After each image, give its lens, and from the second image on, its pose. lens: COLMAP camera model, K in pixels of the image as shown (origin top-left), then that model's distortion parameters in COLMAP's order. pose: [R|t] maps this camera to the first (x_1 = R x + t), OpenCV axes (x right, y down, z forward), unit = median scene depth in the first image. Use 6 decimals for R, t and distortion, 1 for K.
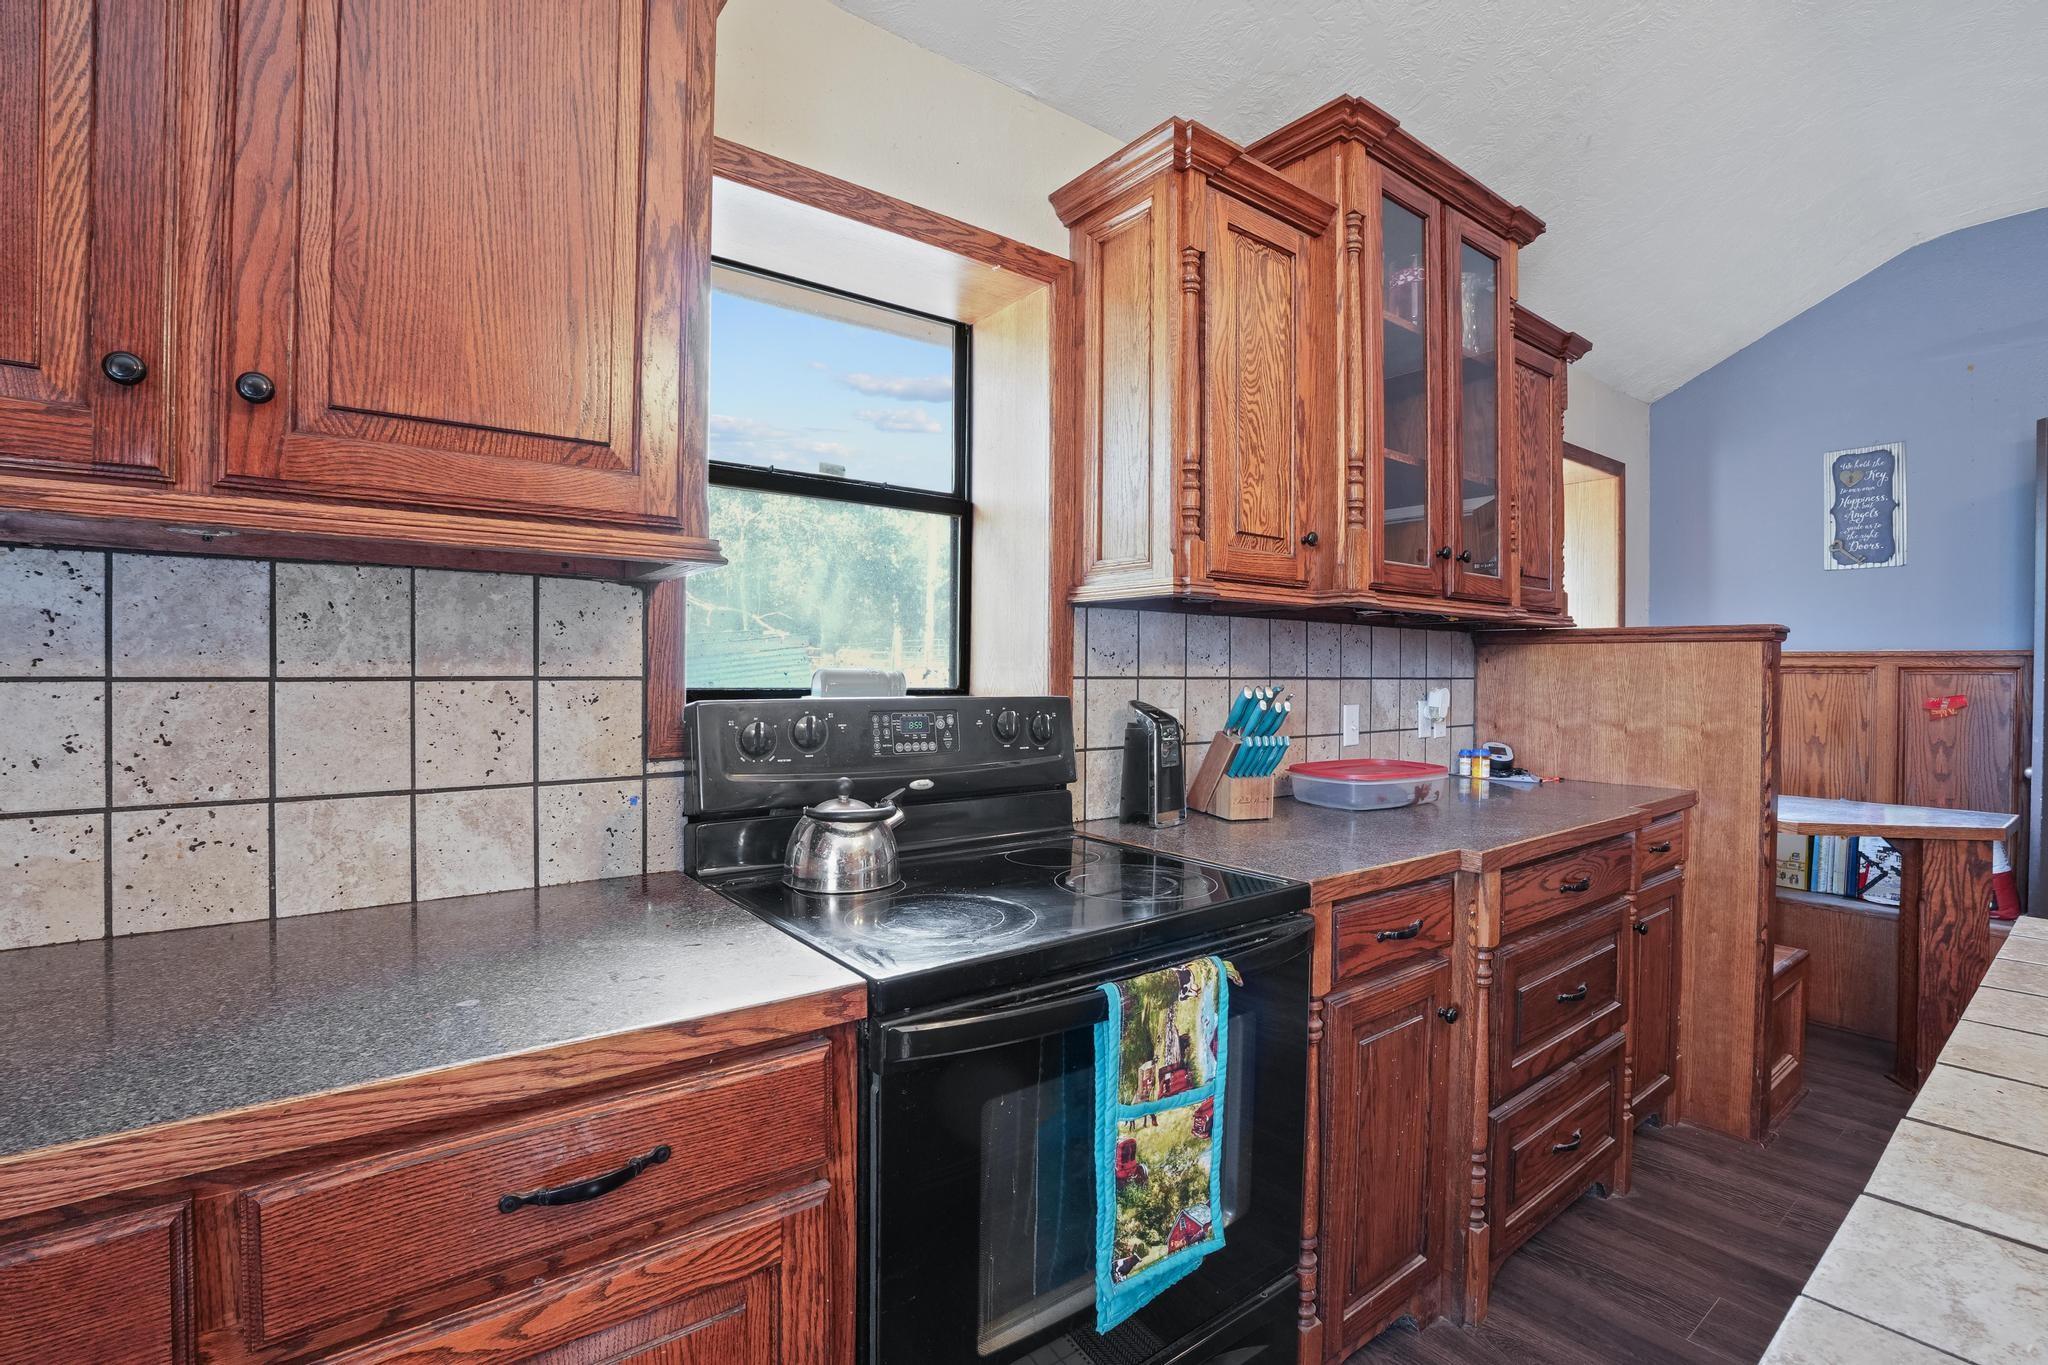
lens RADIAL K [[937.6, 0, 1045.5], [0, 937.6, 675.0], [0, 0, 1]] dist [-0.039709, 0.011552]
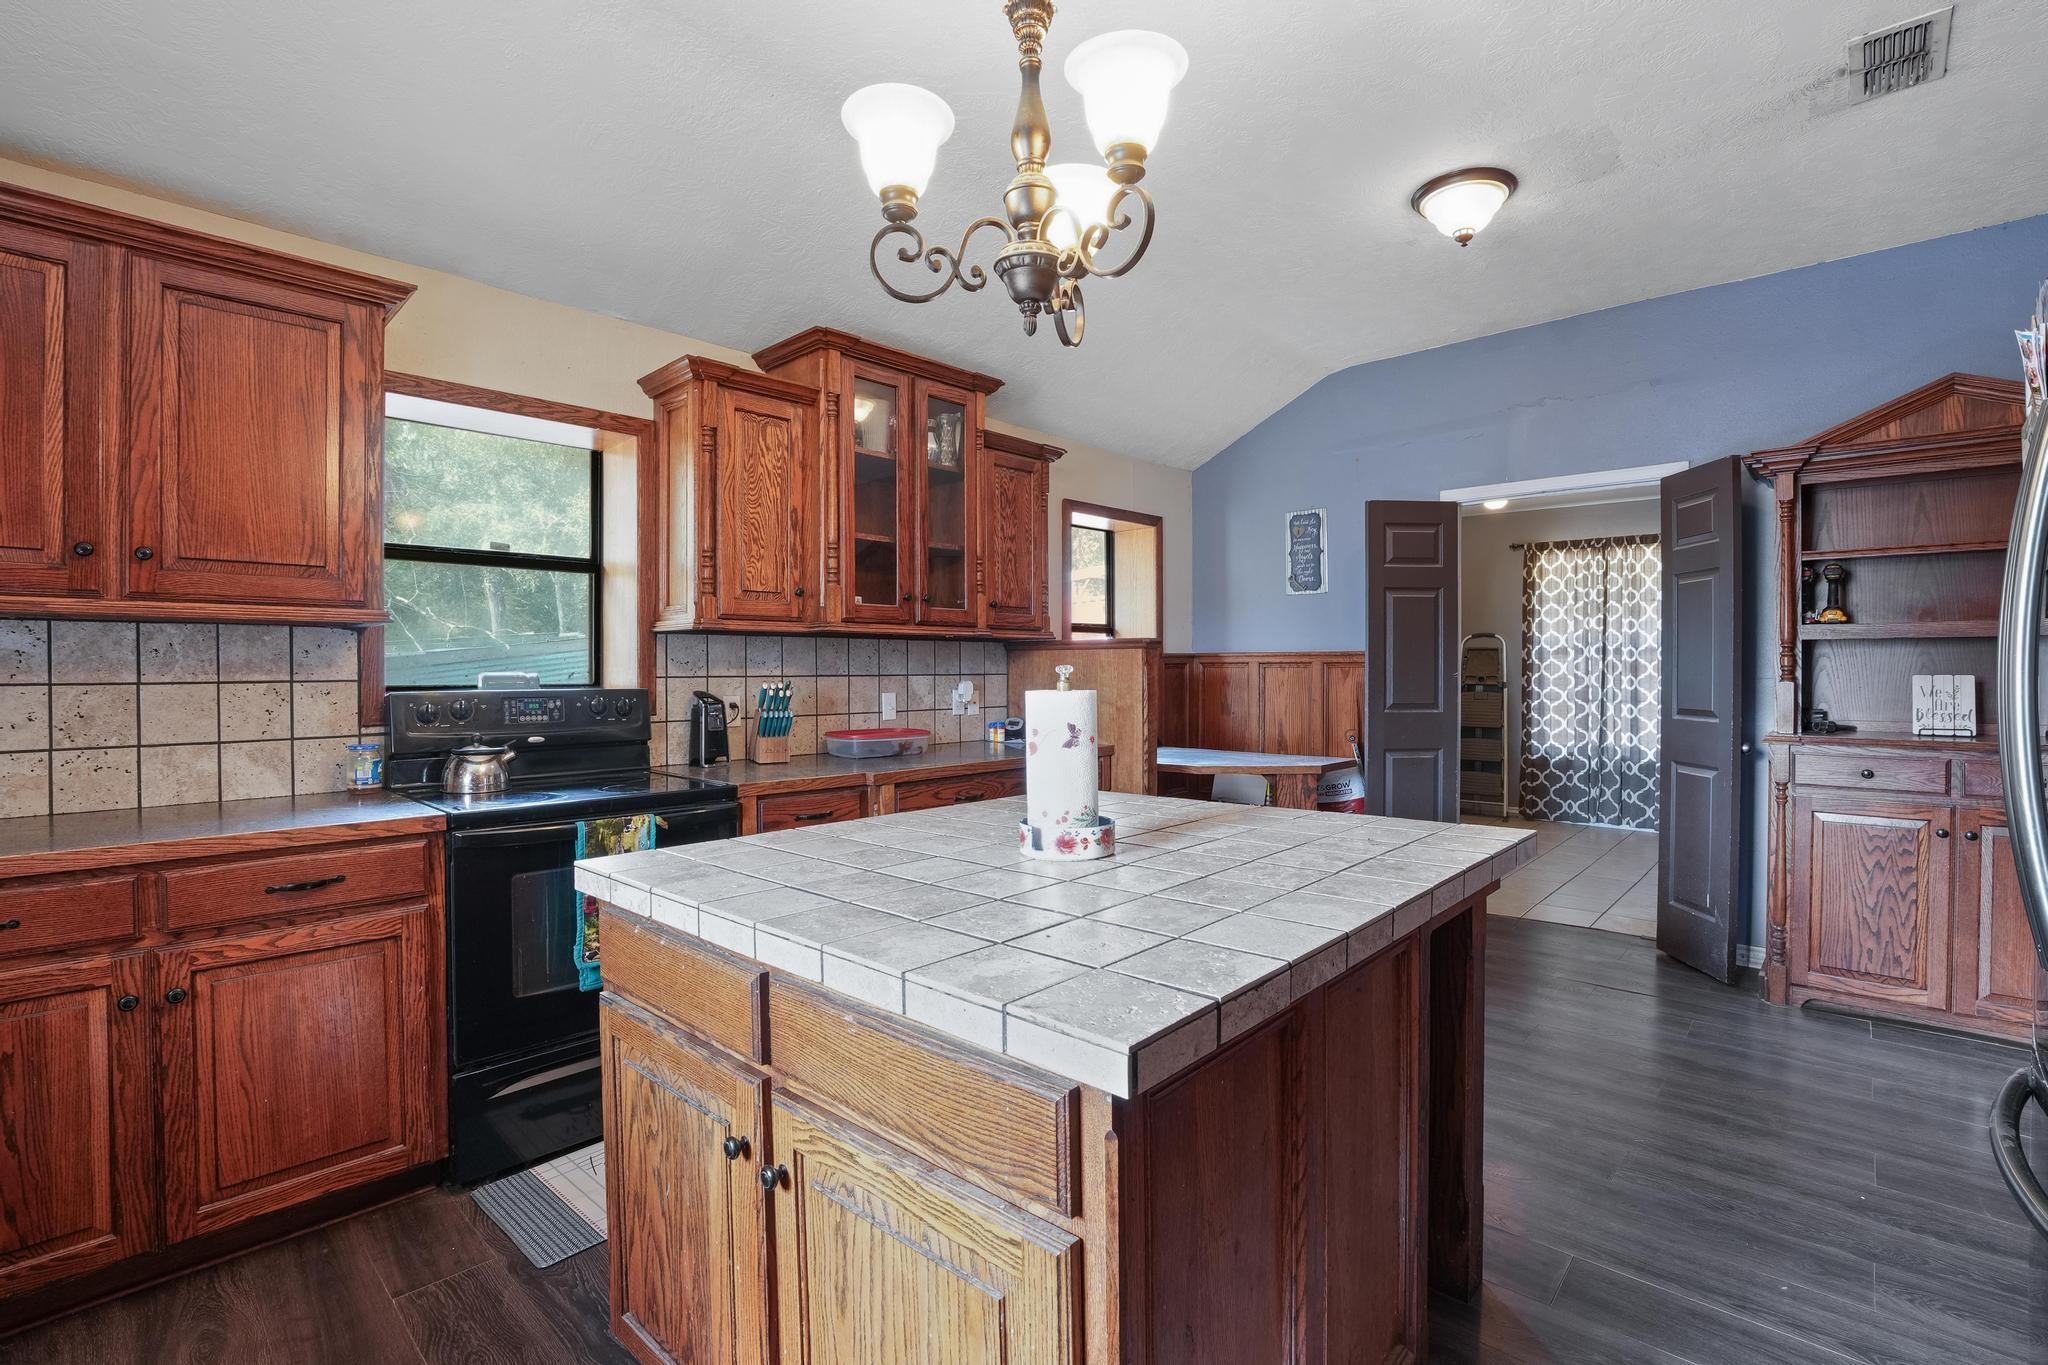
lens RADIAL K [[937.6, 0, 1030.1], [0, 937.6, 672.9], [0, 0, 1]] dist [-0.039709, 0.011552]
pose [[0.989197, -0.011591, 0.146135, 0.444716], [0.011517, 0.999933, 0.001354, 0.000813], [-0.146140, 0.000344, 0.989264, -0.711802]]
